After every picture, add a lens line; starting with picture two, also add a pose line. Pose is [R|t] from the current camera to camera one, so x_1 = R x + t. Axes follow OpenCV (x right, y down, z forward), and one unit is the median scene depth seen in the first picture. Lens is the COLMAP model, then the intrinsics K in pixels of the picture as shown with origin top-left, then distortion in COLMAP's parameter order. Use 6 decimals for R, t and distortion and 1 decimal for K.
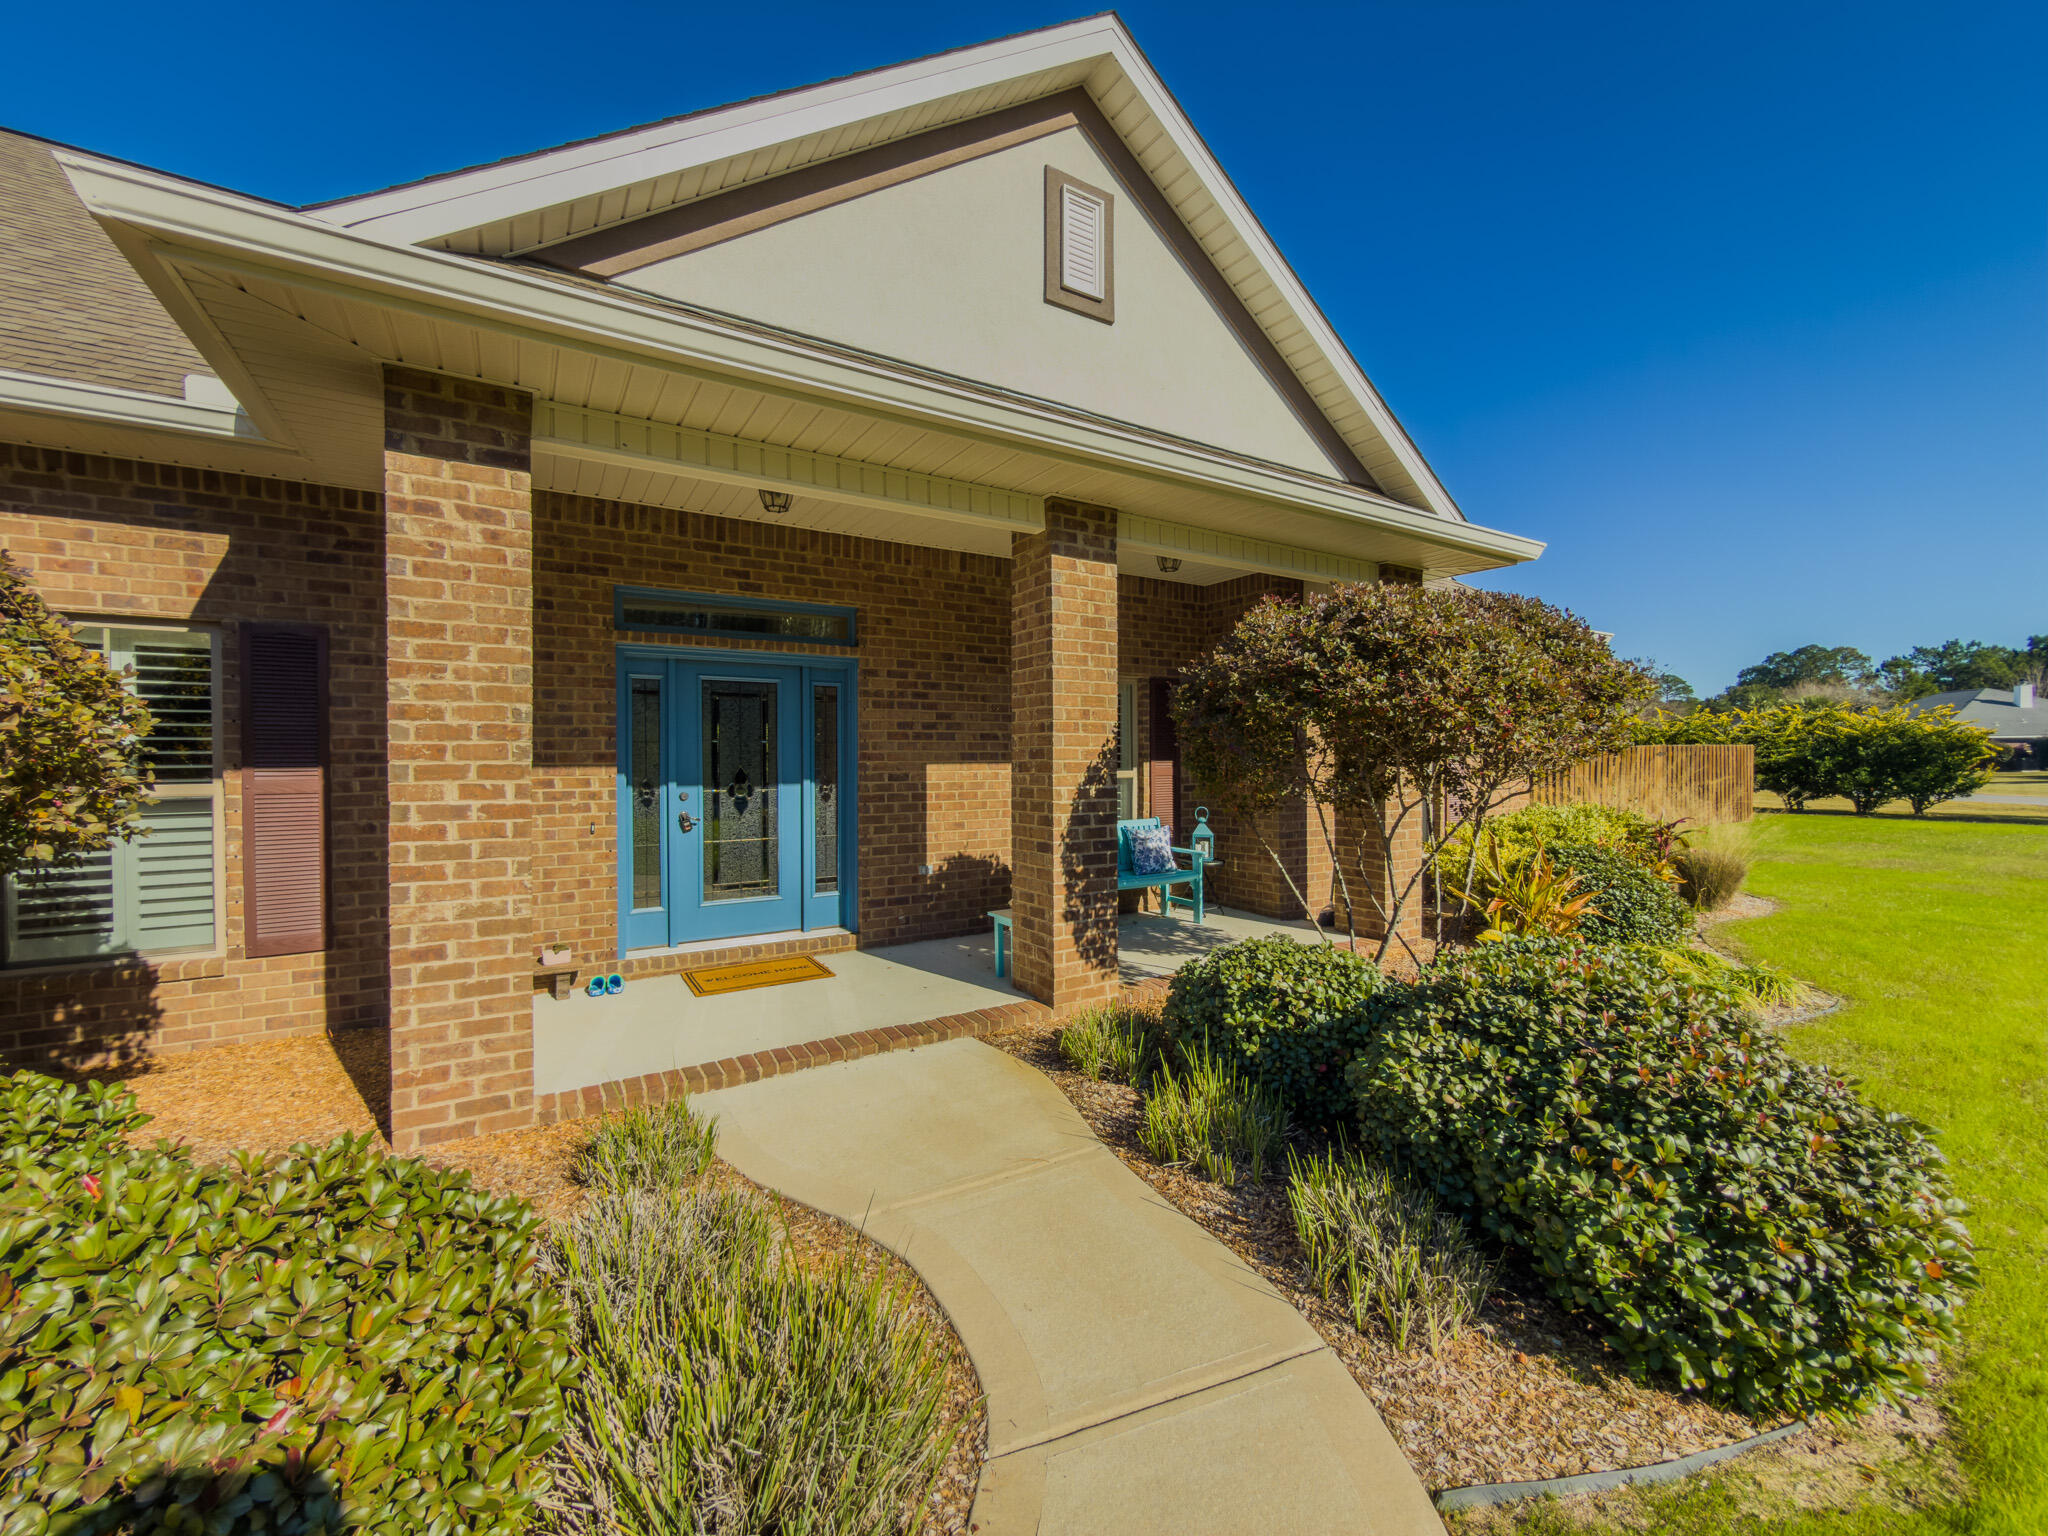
lens RADIAL K [[814.6, 0, 1033.1], [0, 814.6, 768.8], [0, 0, 1]] dist [-0.006509, 0.000057]
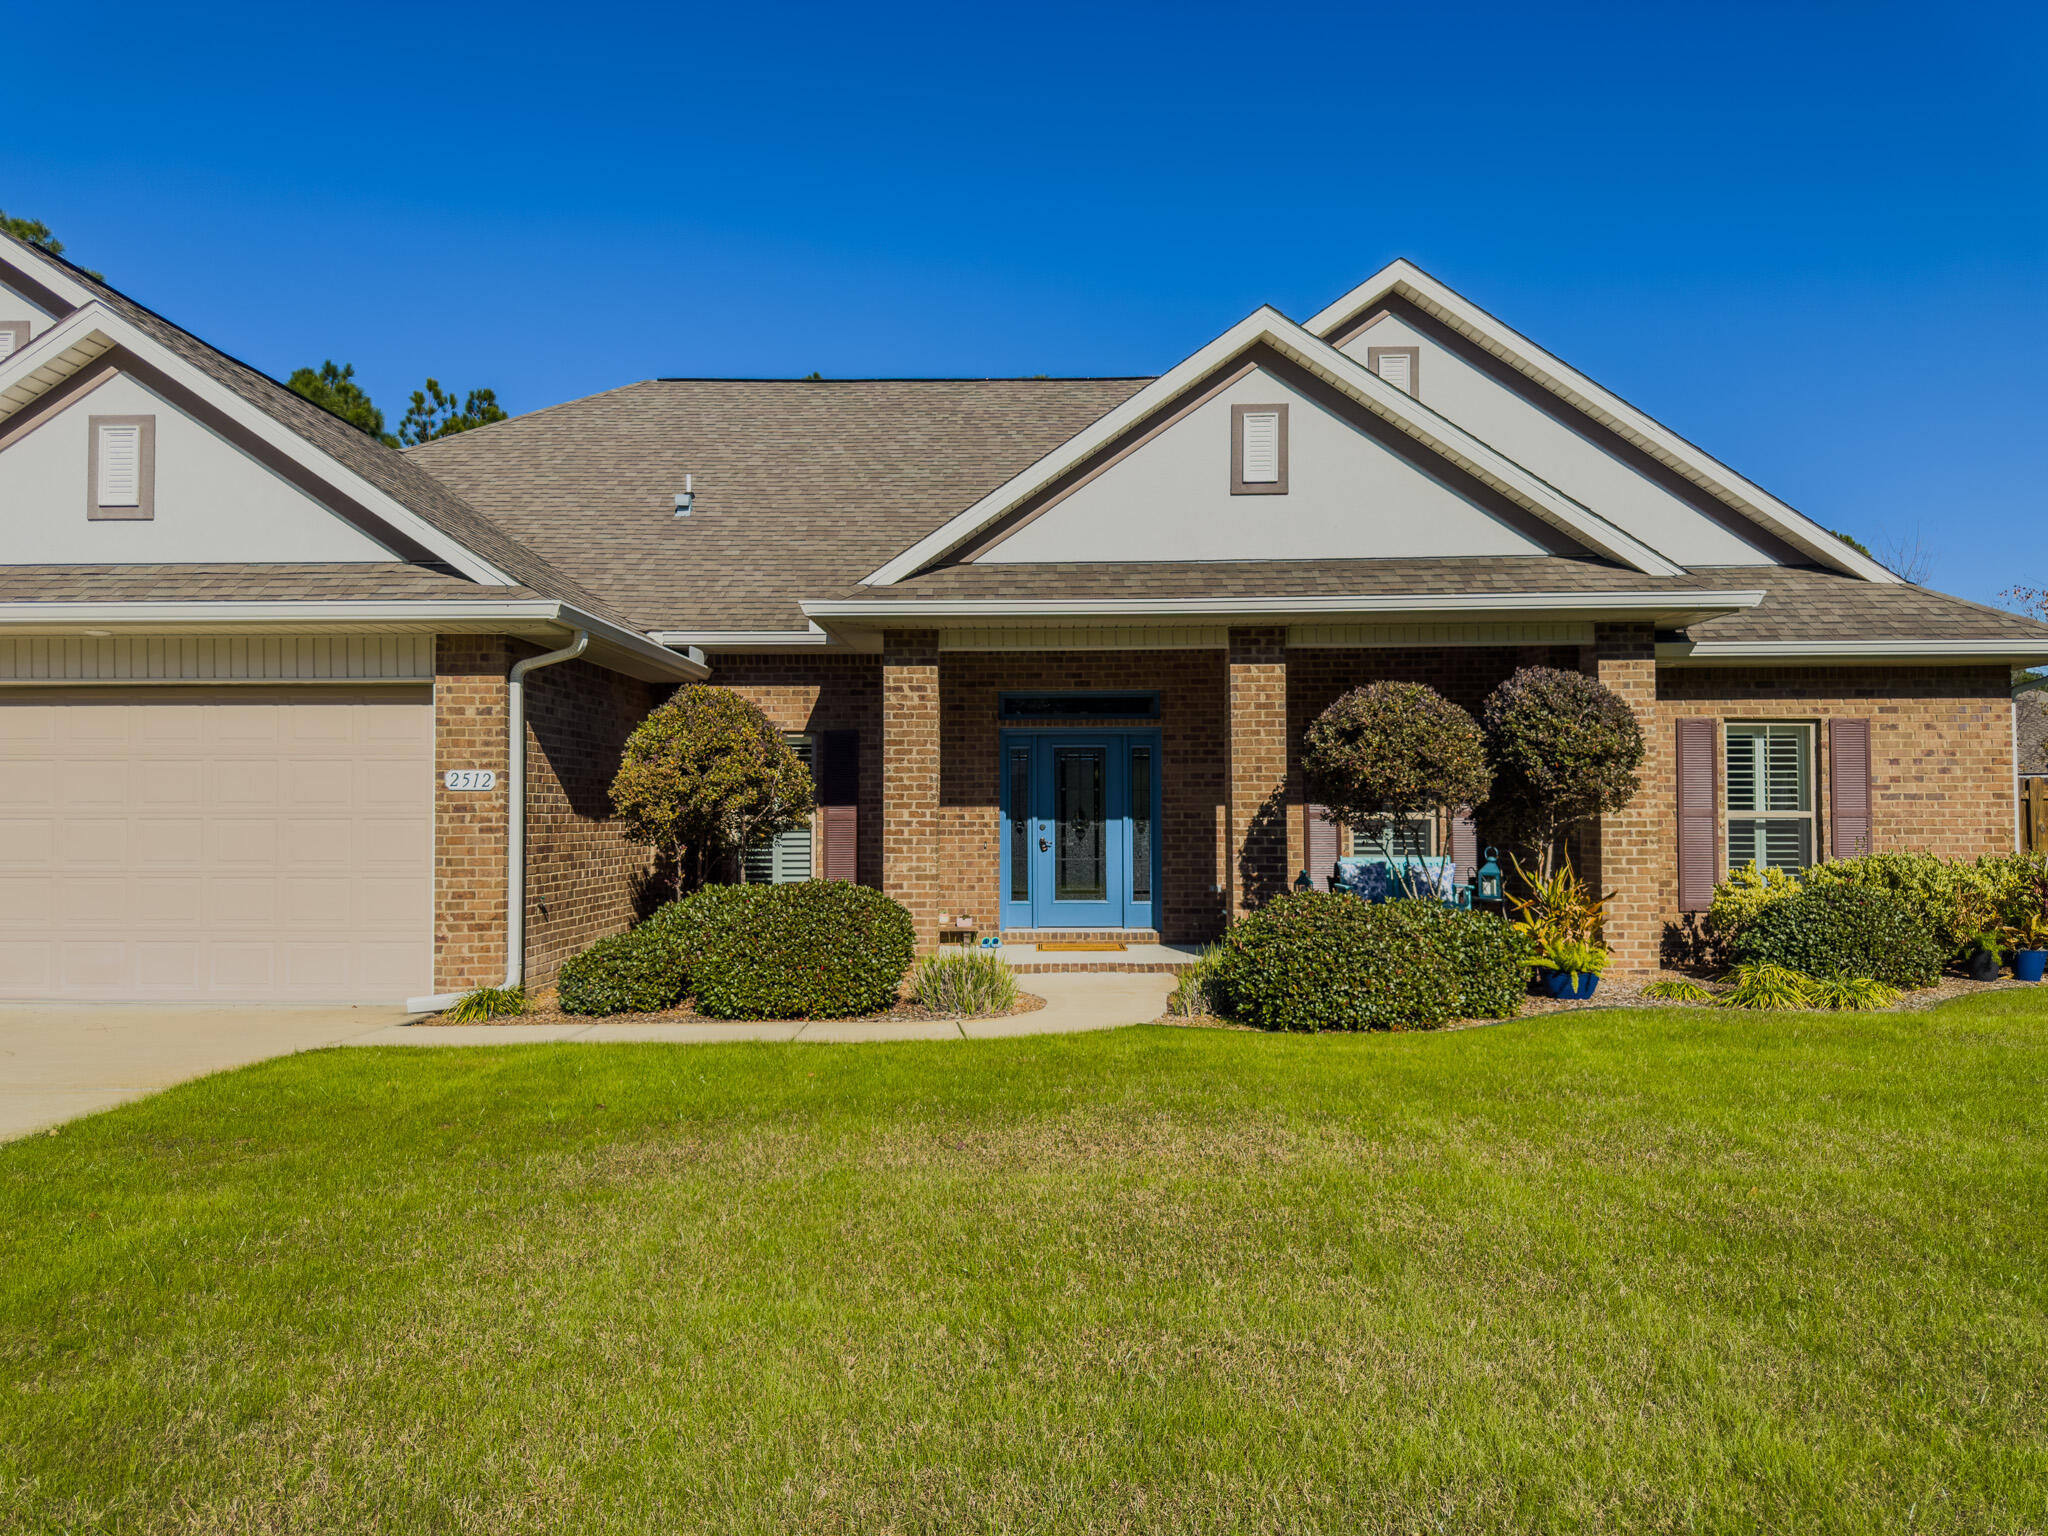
lens RADIAL K [[1432.4, 0, 1023.5], [0, 1432.4, 770.1], [0, 0, 1]] dist [0.001290, -0.000048]
pose [[0.838192, -0.017275, -0.545102, 1.123242], [-0.006299, 0.999125, -0.041350, 0.044751], [0.545339, 0.038093, 0.837349, -1.401853]]
